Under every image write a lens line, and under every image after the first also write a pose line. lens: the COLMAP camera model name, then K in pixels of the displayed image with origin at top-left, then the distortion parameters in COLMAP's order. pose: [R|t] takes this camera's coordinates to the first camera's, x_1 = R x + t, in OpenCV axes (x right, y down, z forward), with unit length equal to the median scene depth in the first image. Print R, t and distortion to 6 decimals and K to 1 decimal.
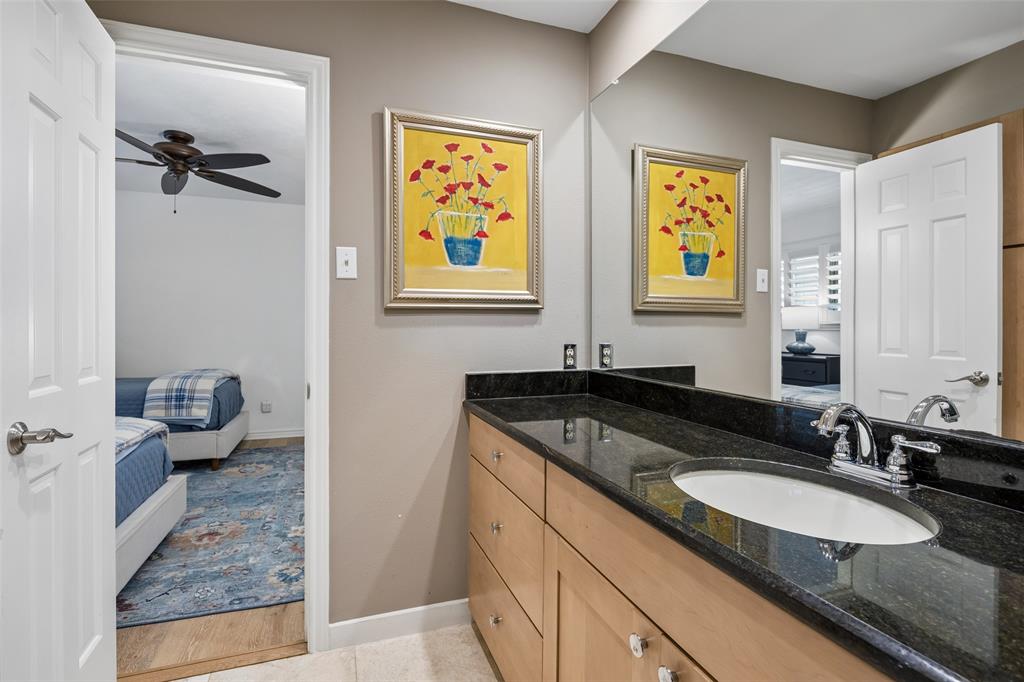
lens RADIAL K [[466.9, 0, 496.0], [0, 466.9, 324.7], [0, 0, 1]] dist [-0.017486, 0.001561]
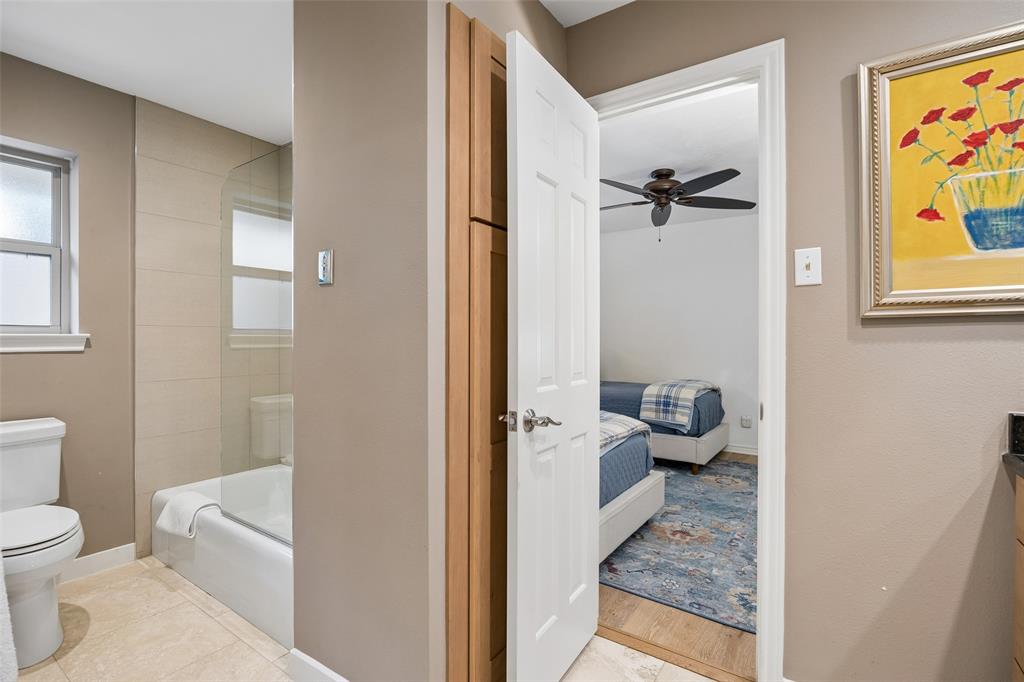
lens RADIAL K [[466.9, 0, 522.5], [0, 466.9, 337.7], [0, 0, 1]] dist [-0.017486, 0.001561]
pose [[0.596847, -0.003113, -0.802349, 0.044773], [0.001117, 0.999995, -0.003049, -0.000441], [0.802354, 0.000924, 0.596848, 0.066763]]
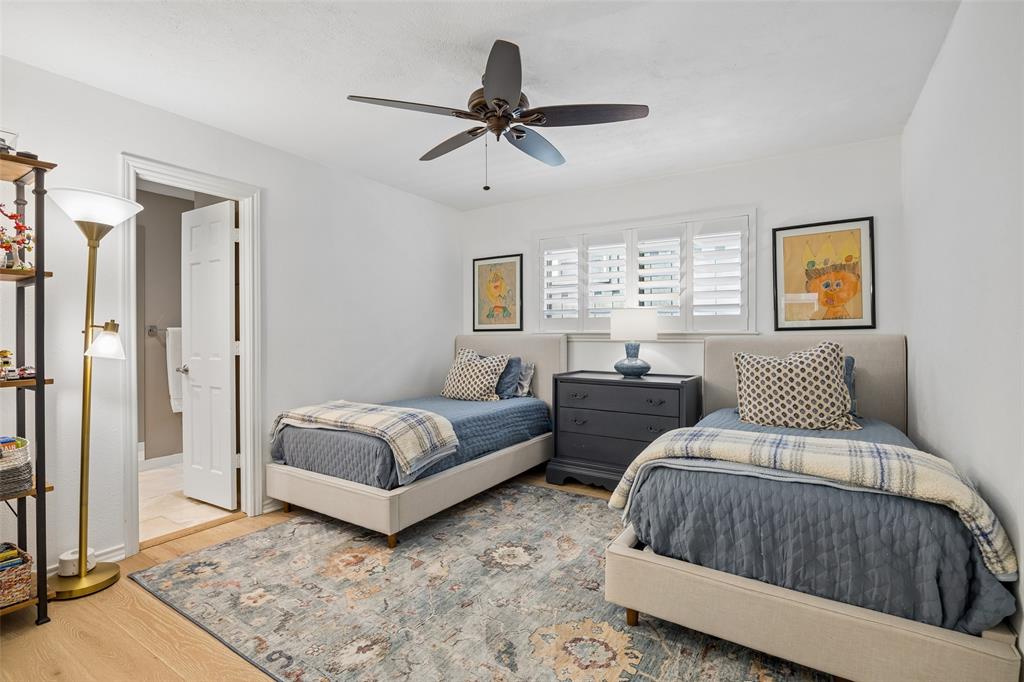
lens RADIAL K [[466.9, 0, 483.6], [0, 466.9, 342.2], [0, 0, 1]] dist [-0.017486, 0.001561]
pose [[-0.789061, 0.001441, -0.614313, -0.340147], [-0.000241, 0.999996, 0.002655, 0.017523], [0.614314, 0.002243, -0.789058, 2.562891]]
